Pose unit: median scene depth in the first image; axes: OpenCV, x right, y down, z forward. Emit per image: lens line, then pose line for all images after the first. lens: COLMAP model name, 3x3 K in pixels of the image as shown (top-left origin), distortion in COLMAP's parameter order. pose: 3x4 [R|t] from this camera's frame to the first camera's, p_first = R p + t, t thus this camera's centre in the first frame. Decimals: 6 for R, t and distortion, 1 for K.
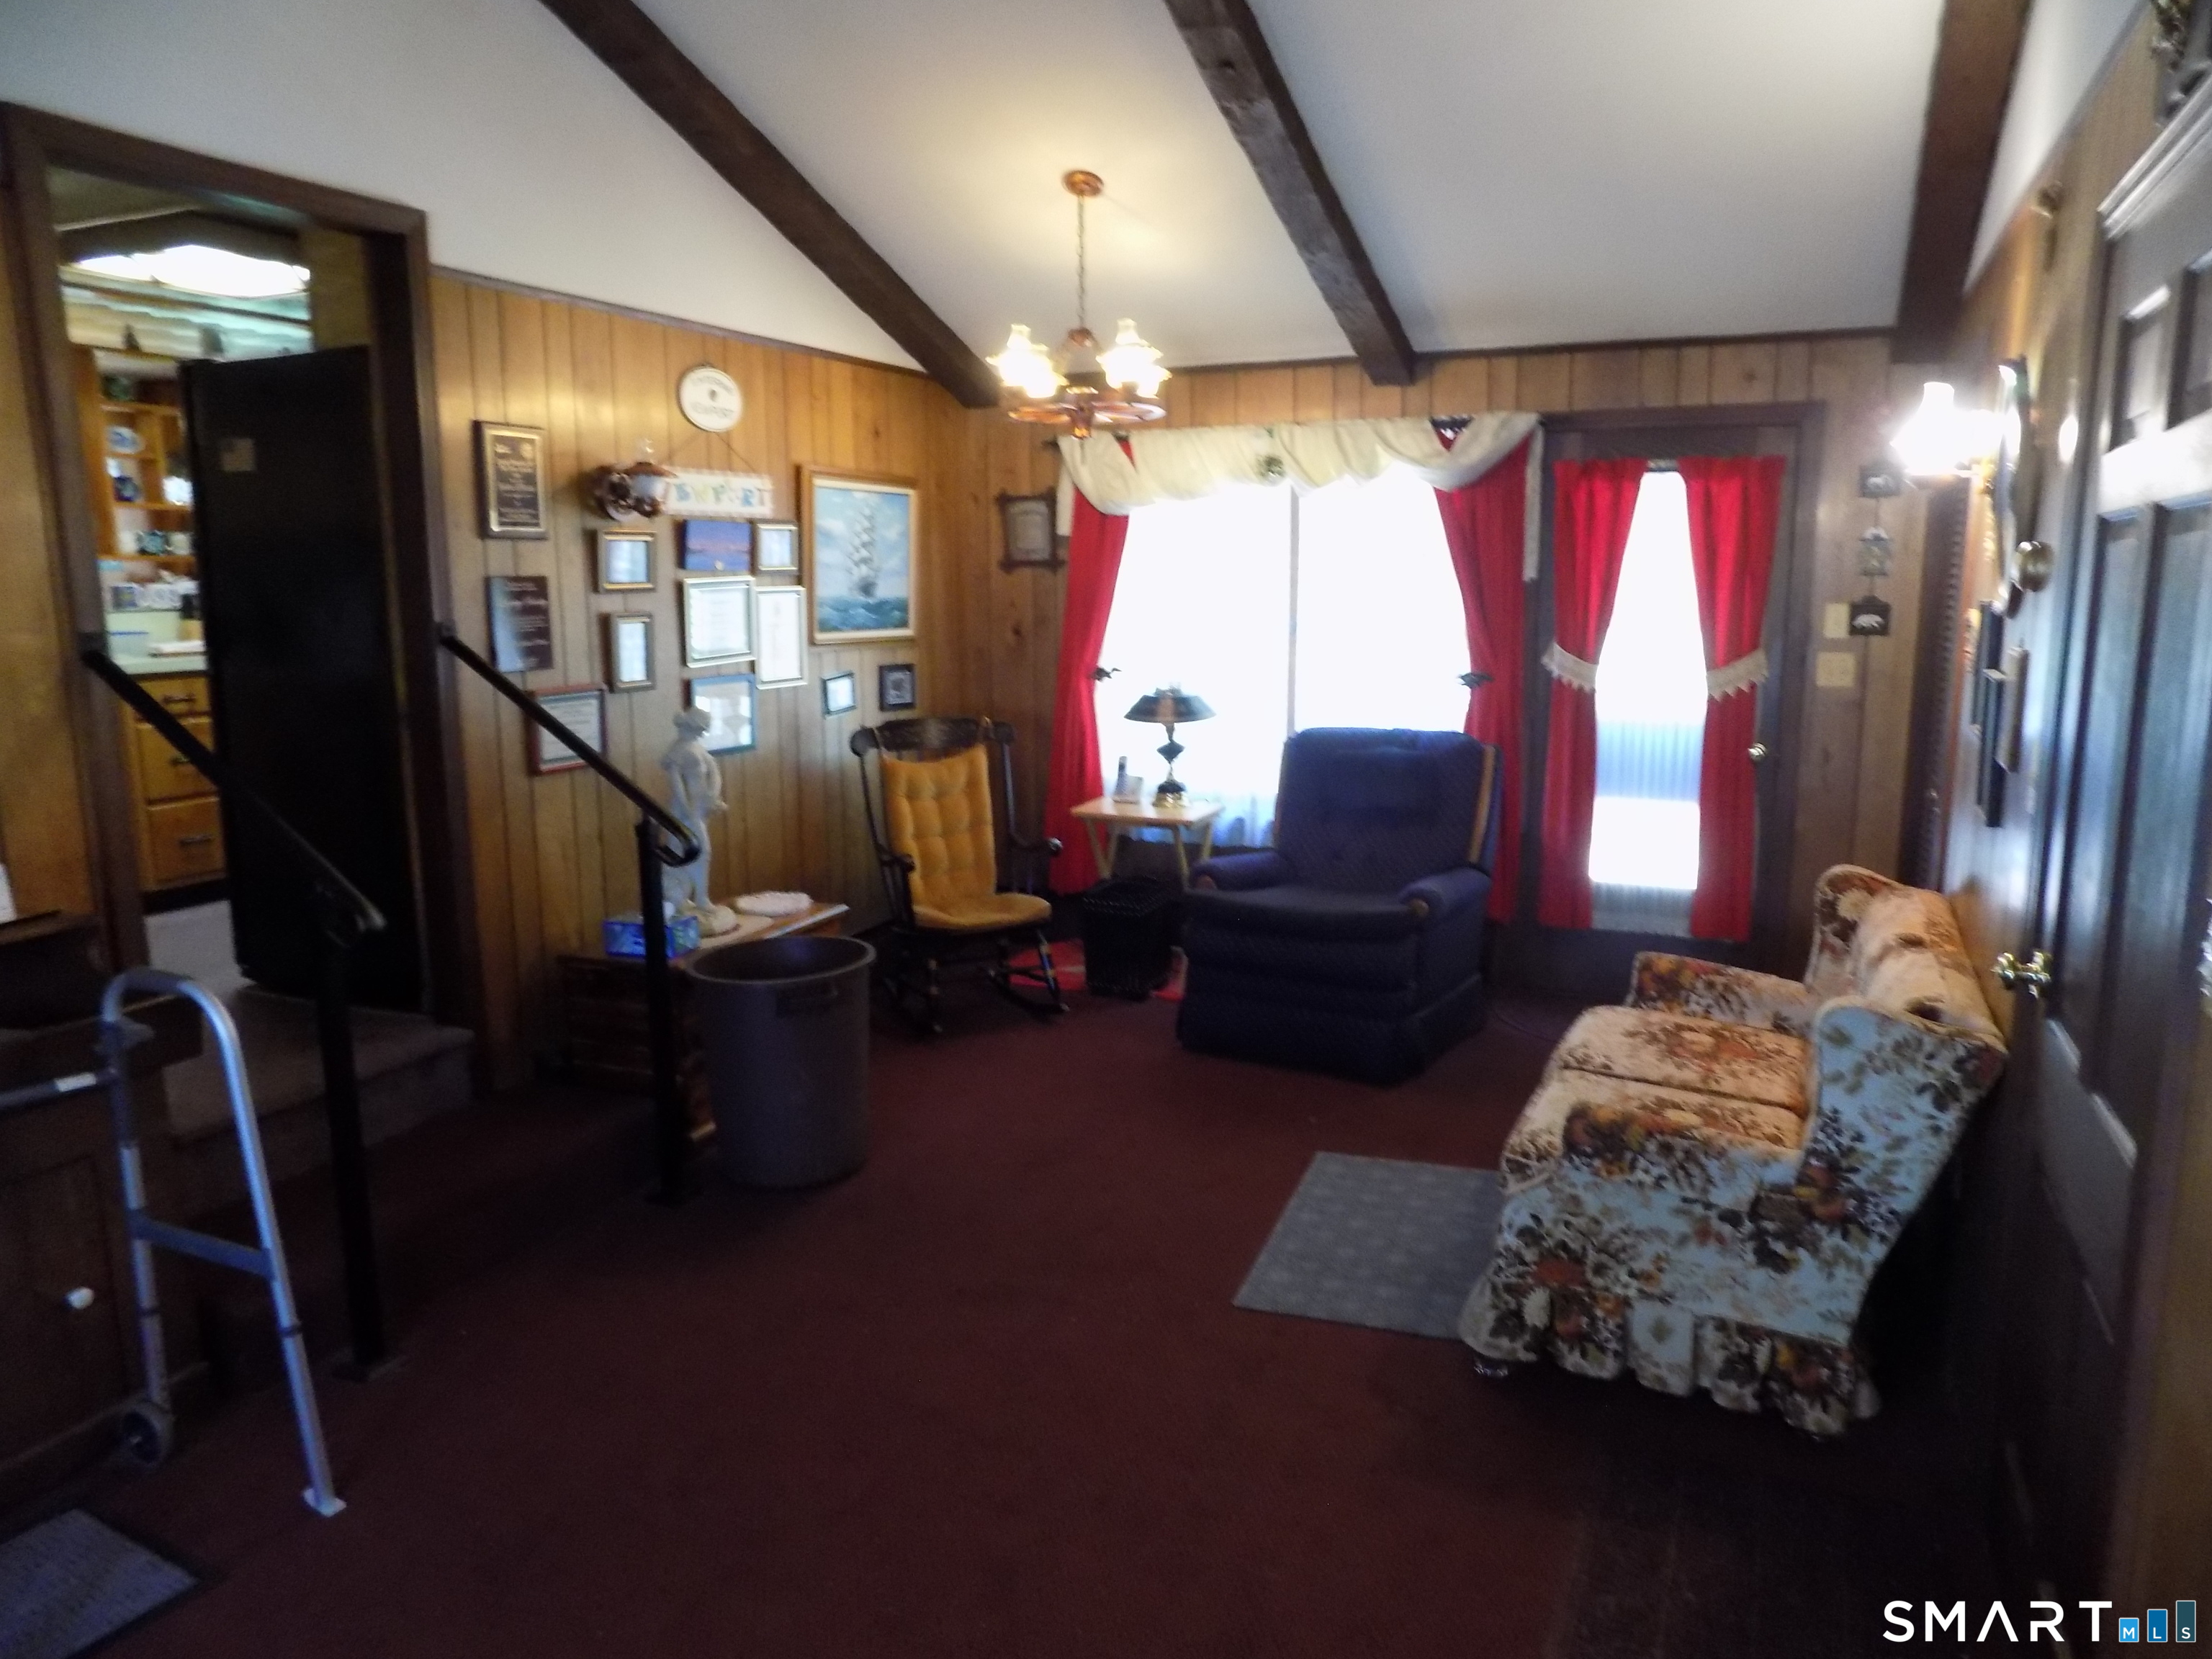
lens RADIAL K [[1513.4, 0, 1108.2], [0, 1513.4, 837.2], [0, 0, 1]] dist [-0.068799, 0.077642]
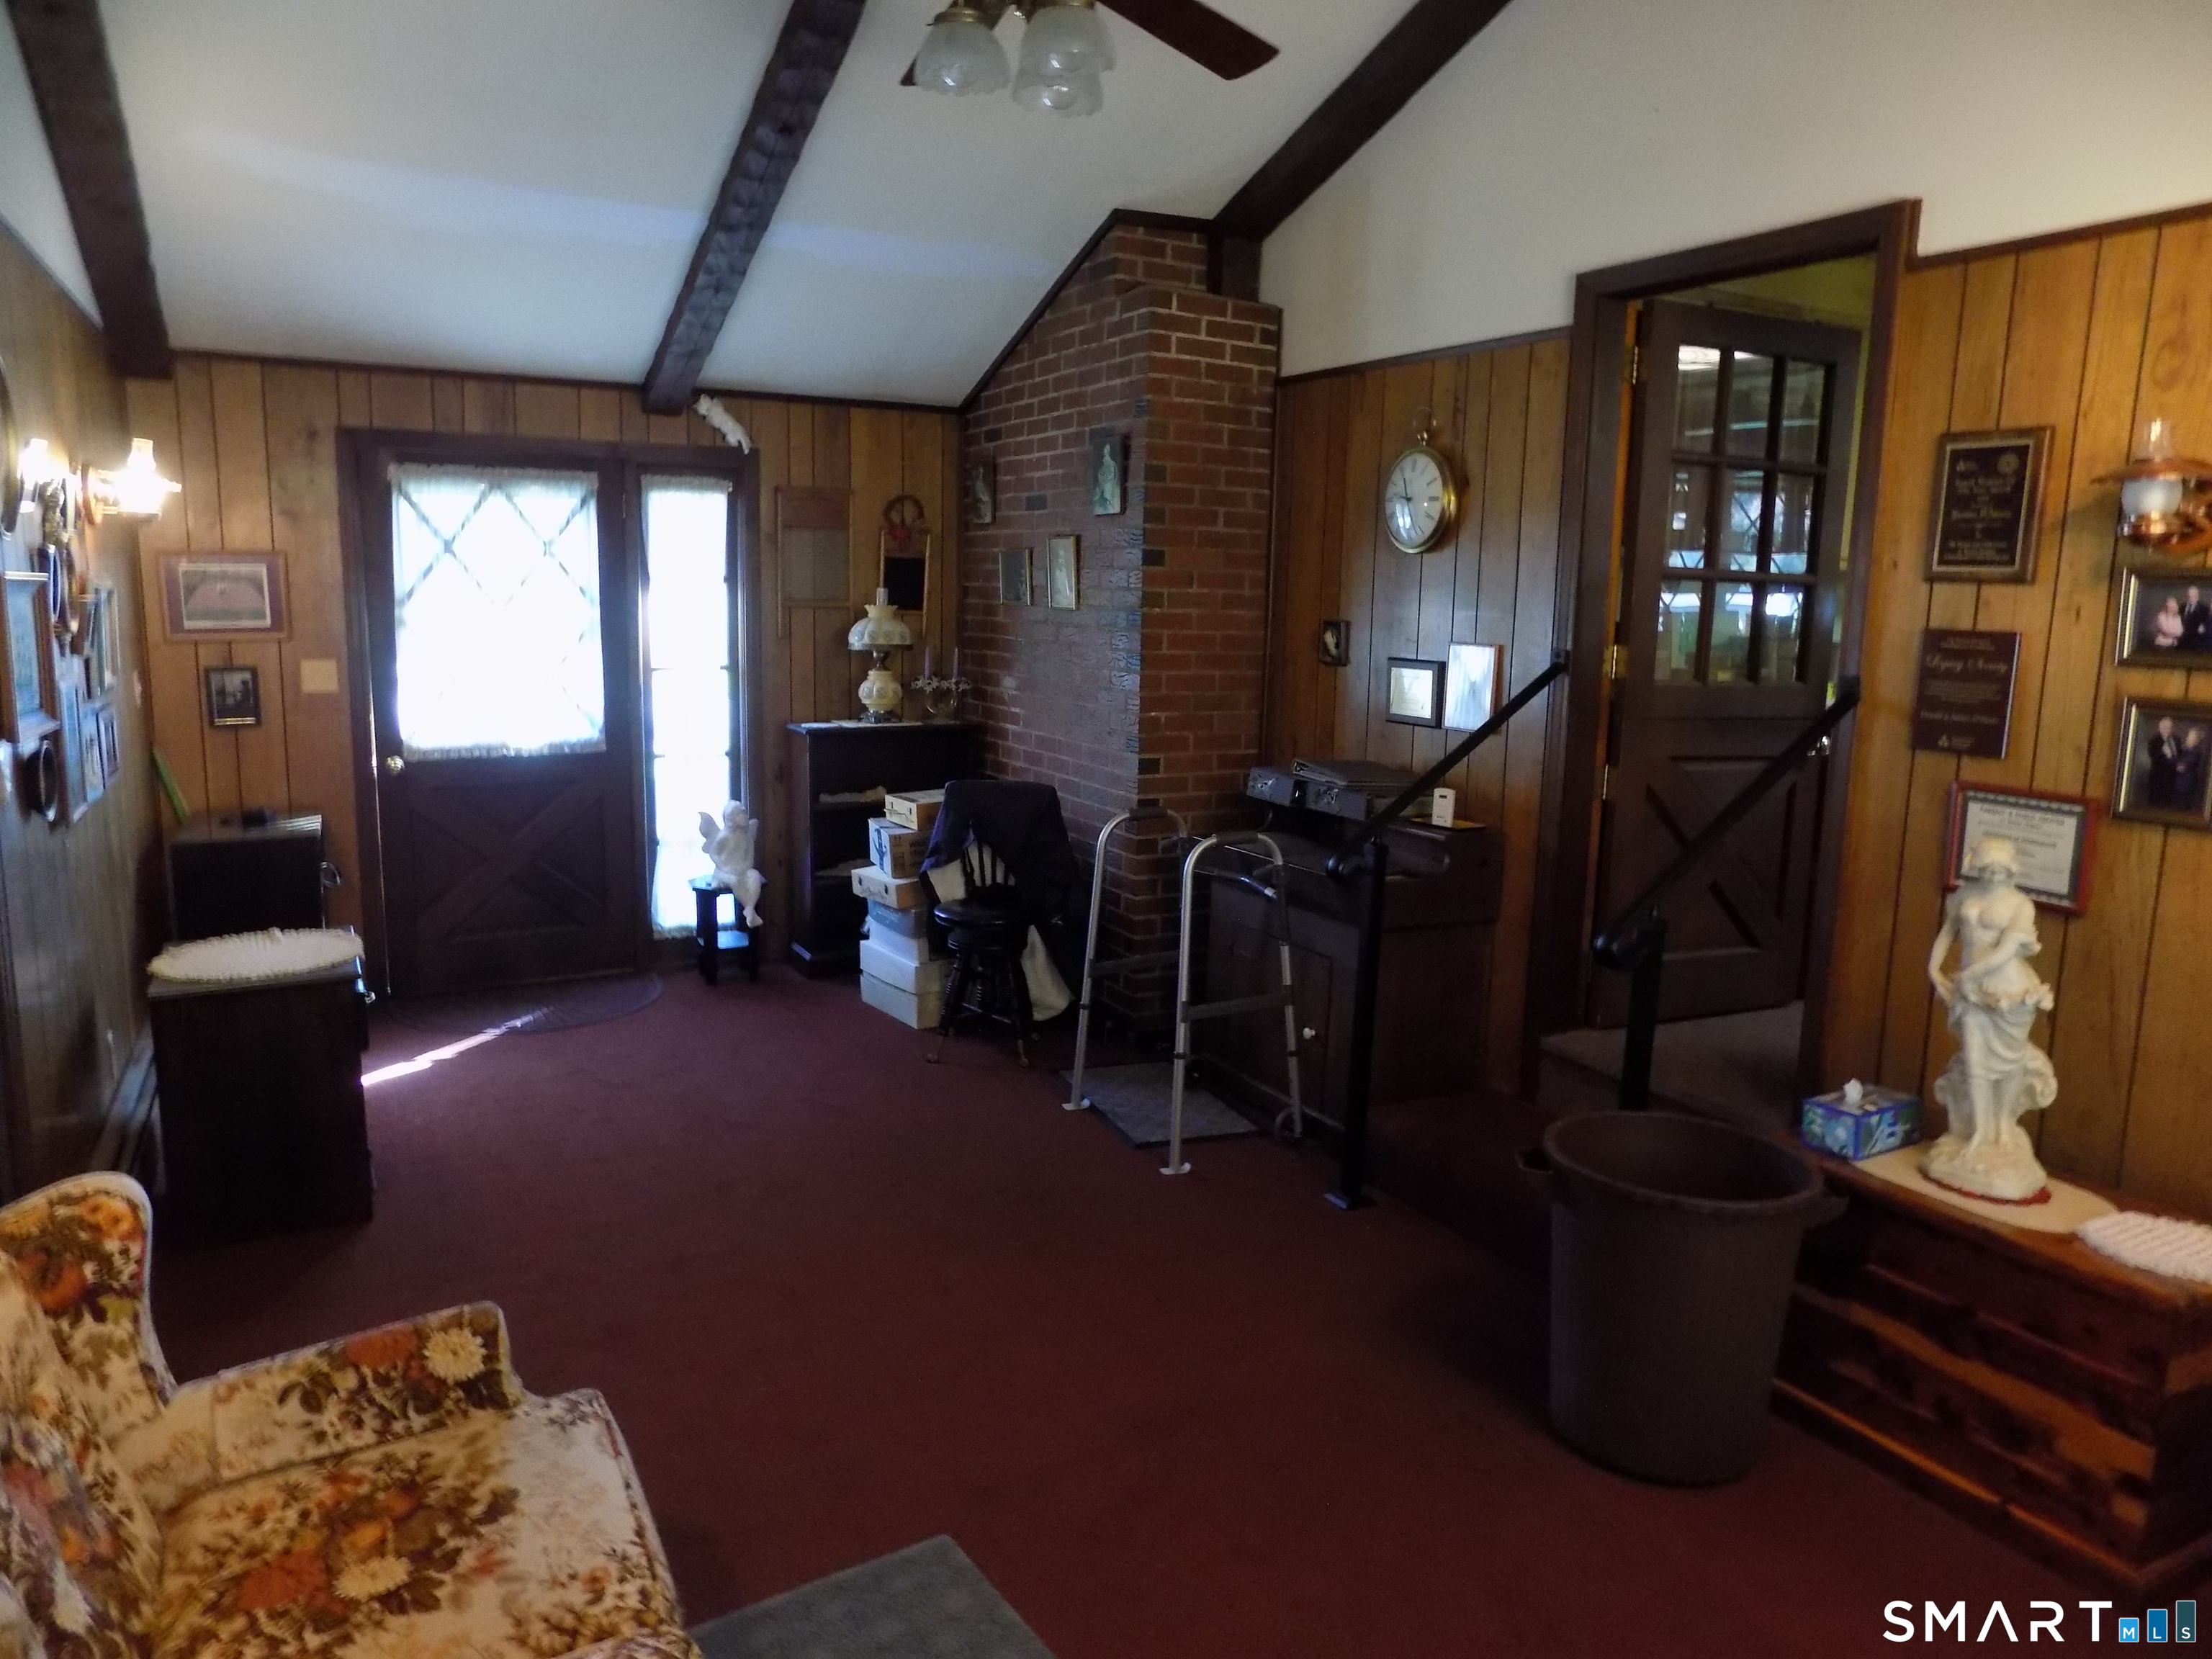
lens RADIAL K [[1513.4, 0, 1109.9], [0, 1513.4, 830.4], [0, 0, 1]] dist [-0.068799, 0.077642]
pose [[-0.622516, 0.117343, -0.773760, 0.493668], [-0.154050, 0.950979, 0.268156, -0.220208], [0.767296, 0.286129, -0.573923, 1.163439]]
